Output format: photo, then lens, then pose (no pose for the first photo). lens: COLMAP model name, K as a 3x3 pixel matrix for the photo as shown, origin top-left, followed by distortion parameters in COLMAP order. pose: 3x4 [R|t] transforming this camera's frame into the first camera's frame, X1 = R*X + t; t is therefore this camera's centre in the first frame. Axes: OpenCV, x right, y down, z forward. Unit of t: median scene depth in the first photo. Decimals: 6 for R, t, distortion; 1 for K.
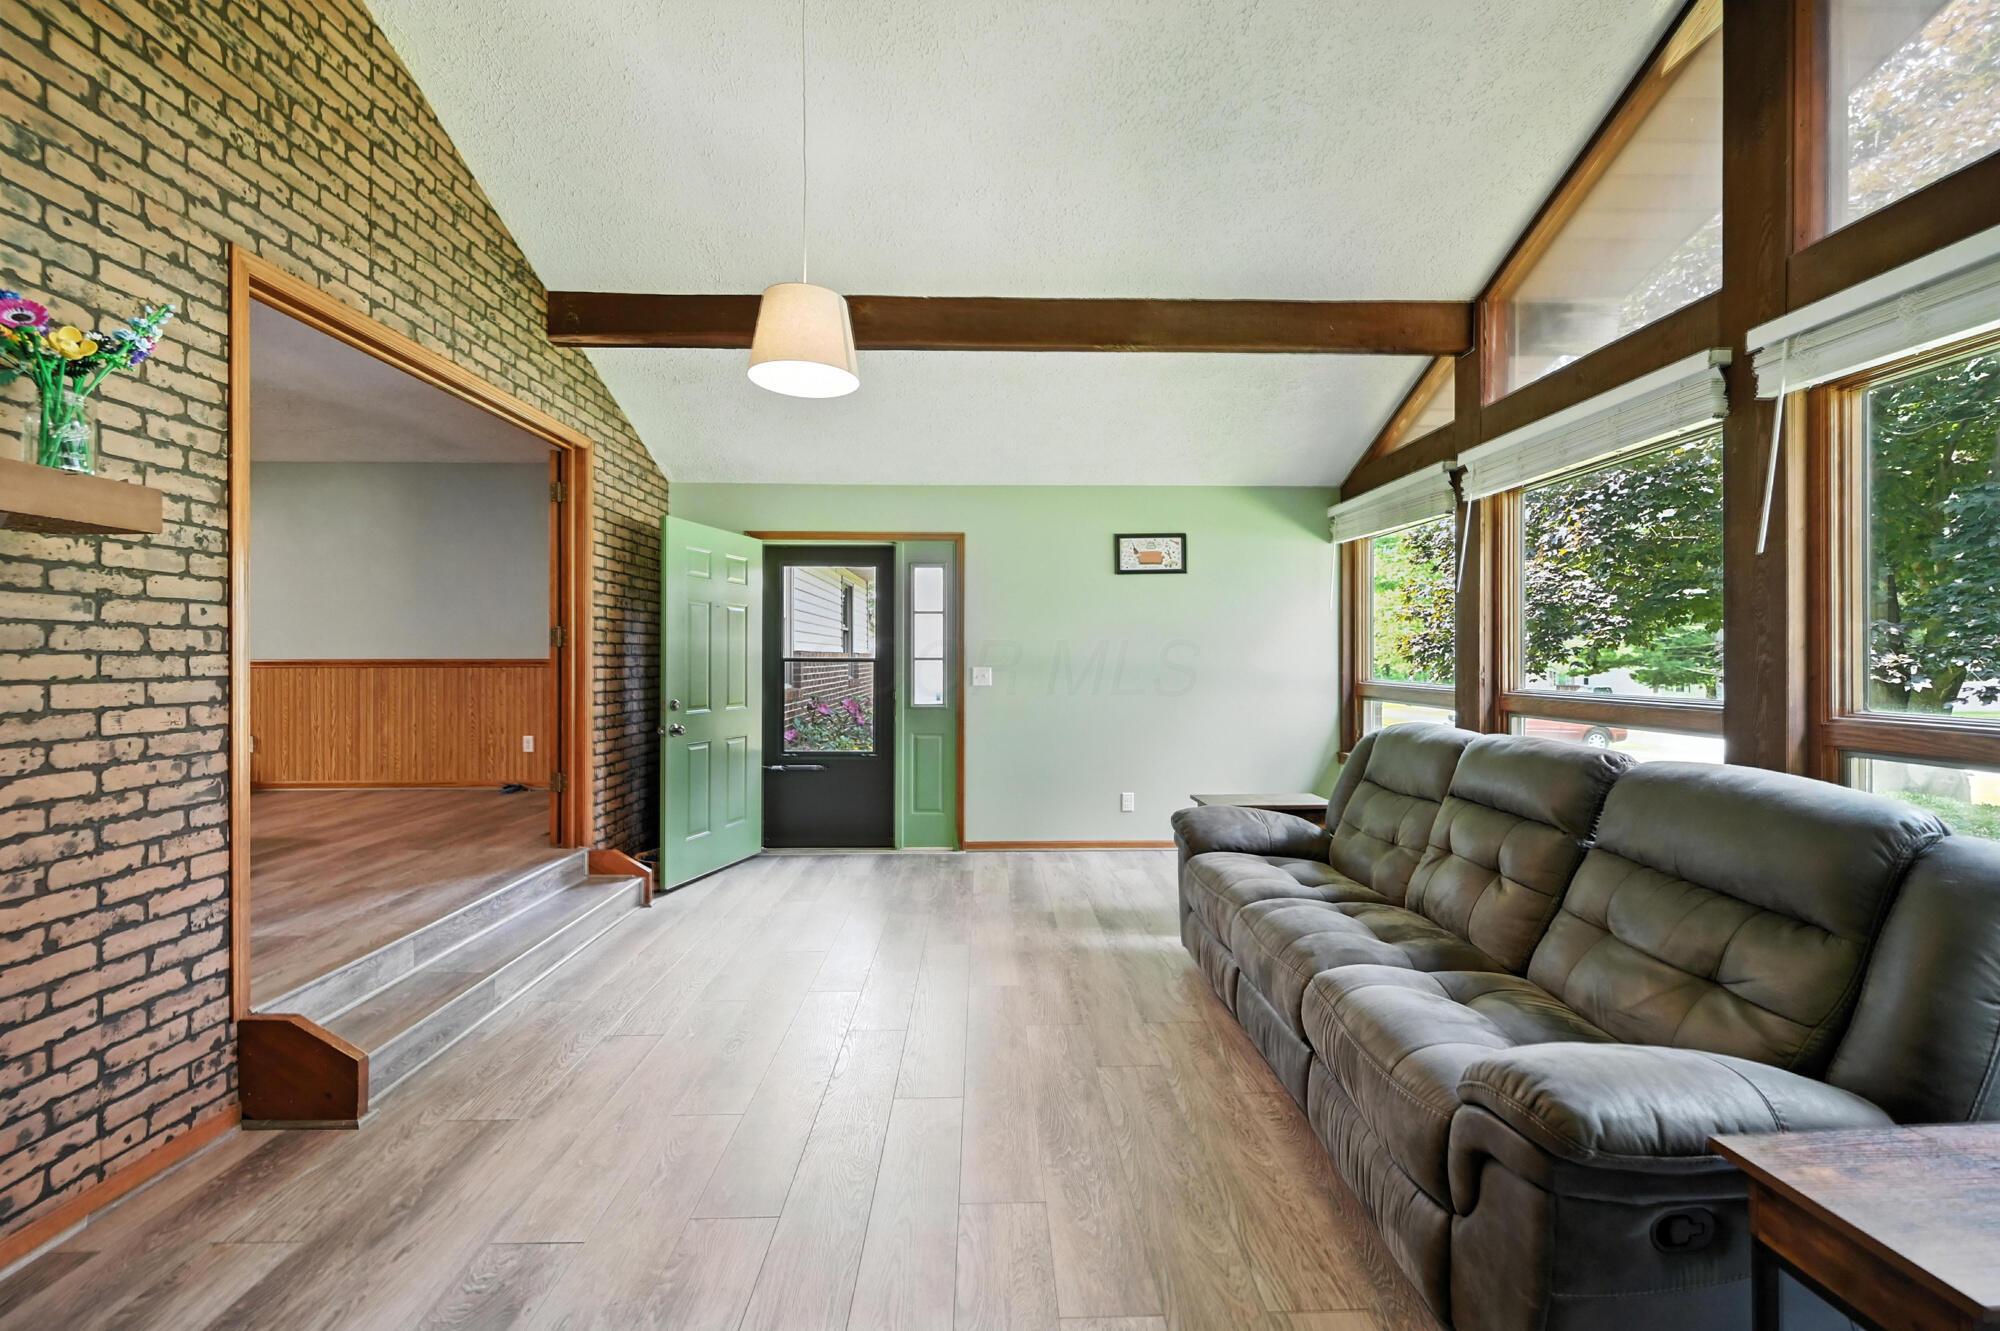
lens RADIAL K [[791.3, 0, 1002.6], [0, 791.3, 662.1], [0, 0, 1]] dist [-0.000453, -0.000107]
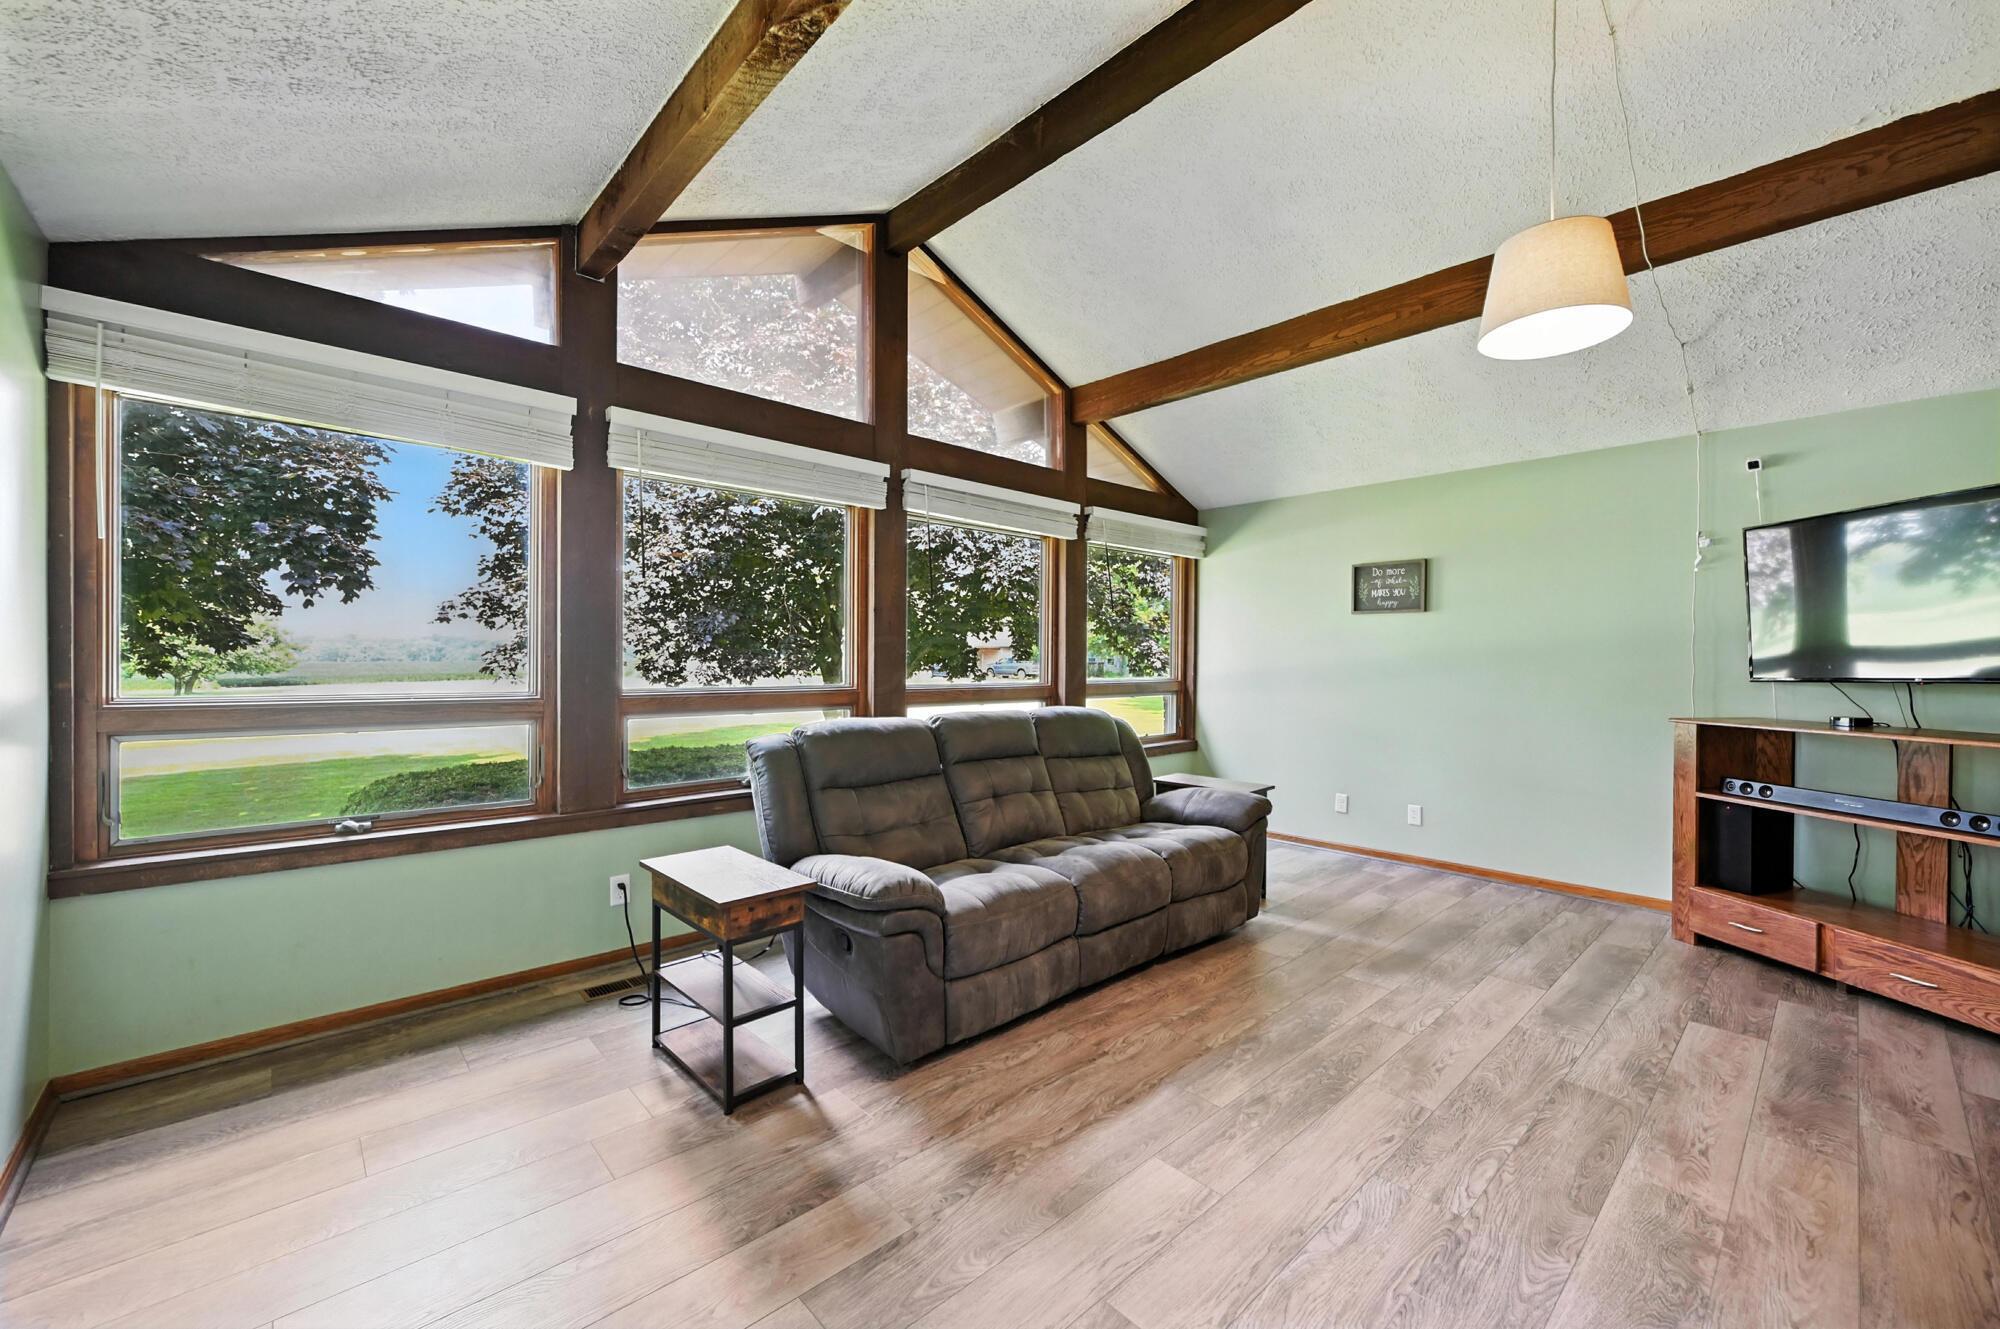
lens RADIAL K [[791.3, 0, 1002.6], [0, 791.3, 661.1], [0, 0, 1]] dist [-0.000453, -0.000107]
pose [[-0.663490, -0.008147, 0.748141, -0.231247], [-0.003165, 0.999962, 0.008083, -0.004543], [-0.748179, 0.002996, -0.663490, 0.926224]]
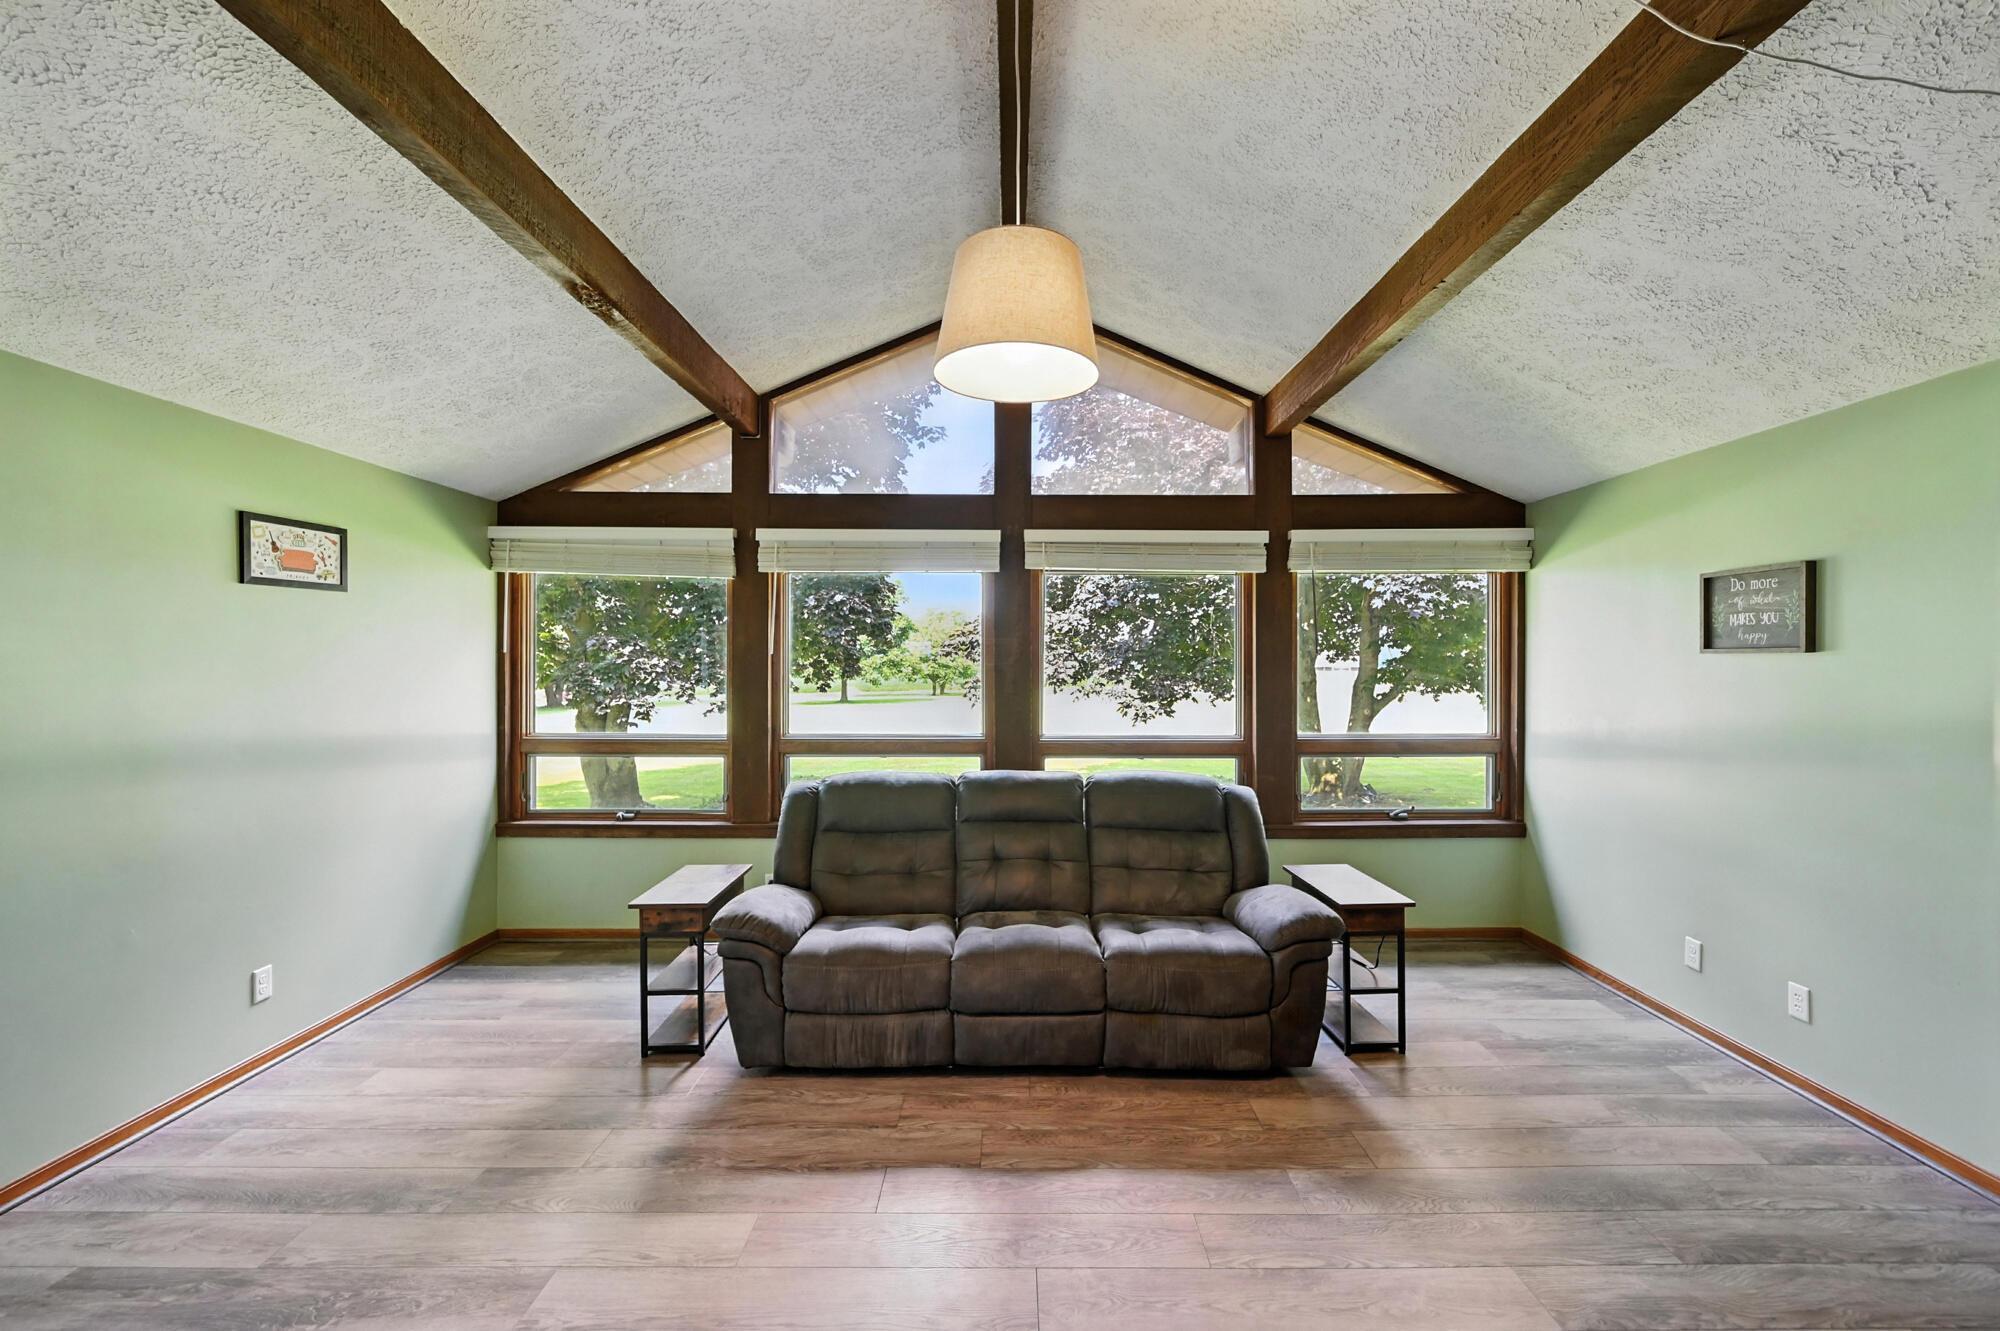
lens RADIAL K [[823.3, 0, 1020.9], [0, 823.3, 659.8], [0, 0, 1]] dist [-0.001083, 0.000044]
pose [[0.017126, 0.001956, 0.999851, -0.435568], [0.005140, 0.999985, -0.002045, -0.054217], [-0.999840, 0.005174, 0.017116, 0.452151]]
